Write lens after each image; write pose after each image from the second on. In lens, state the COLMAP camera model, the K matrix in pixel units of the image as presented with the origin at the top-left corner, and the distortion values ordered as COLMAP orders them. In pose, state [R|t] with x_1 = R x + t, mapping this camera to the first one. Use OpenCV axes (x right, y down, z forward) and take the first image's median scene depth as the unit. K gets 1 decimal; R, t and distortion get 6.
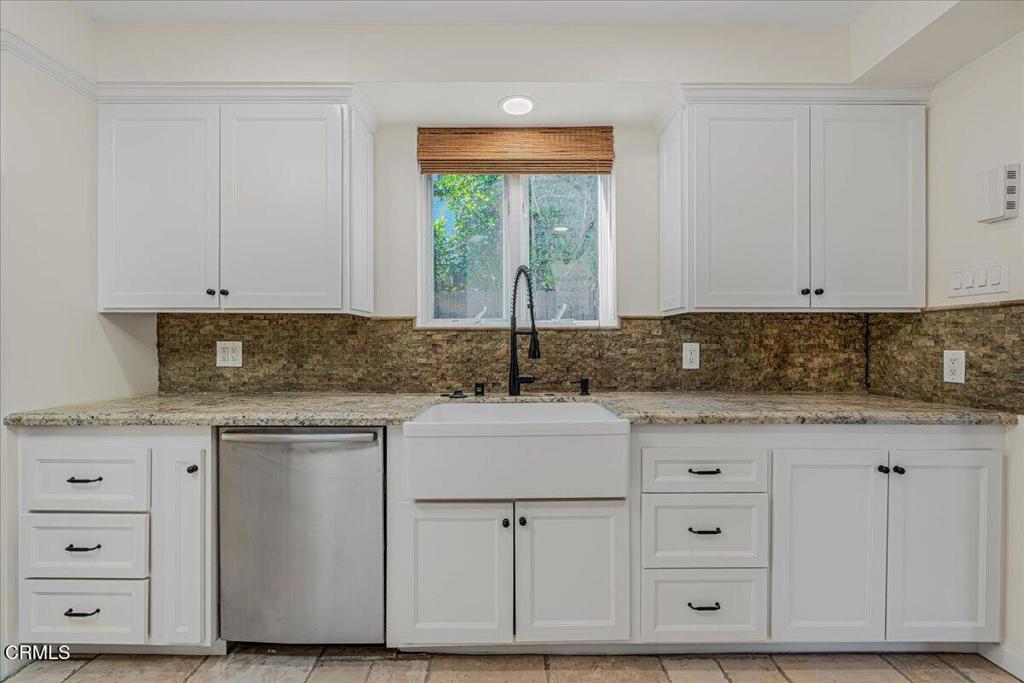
lens RADIAL K [[452.0, 0, 510.9], [0, 452.0, 344.2], [0, 0, 1]] dist [-0.000152, -0.000042]
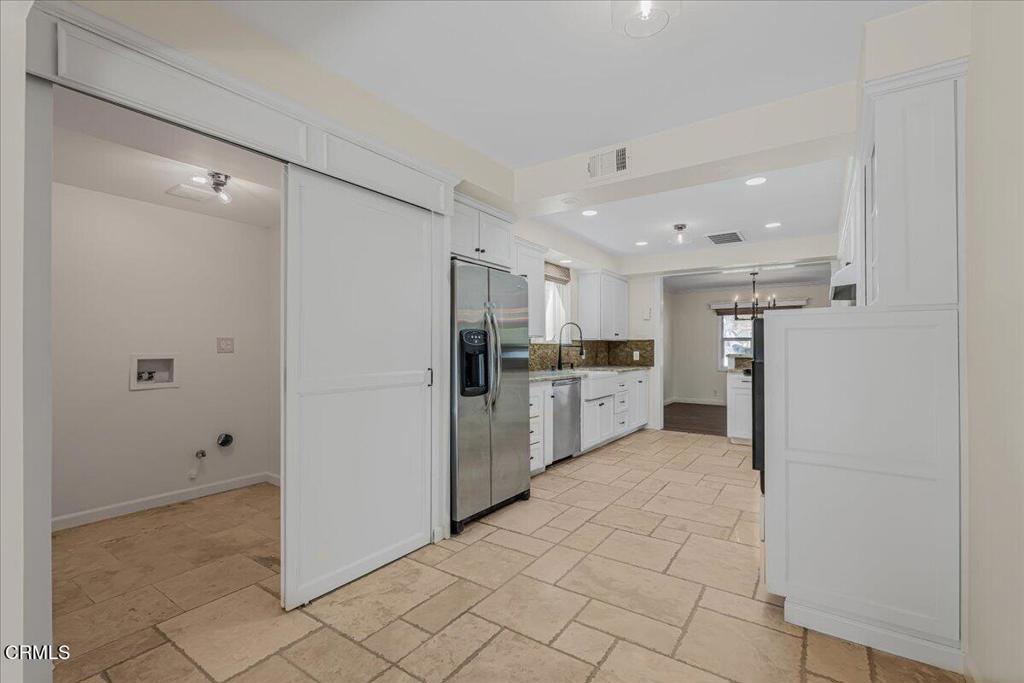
lens RADIAL K [[452.0, 0, 510.9], [0, 452.0, 344.2], [0, 0, 1]] dist [-0.000152, -0.000042]
pose [[0.575352, 0.011860, 0.817820, -2.435447], [0.008920, 0.999744, -0.020773, 0.019066], [-0.817857, 0.019247, 0.575099, -0.279607]]
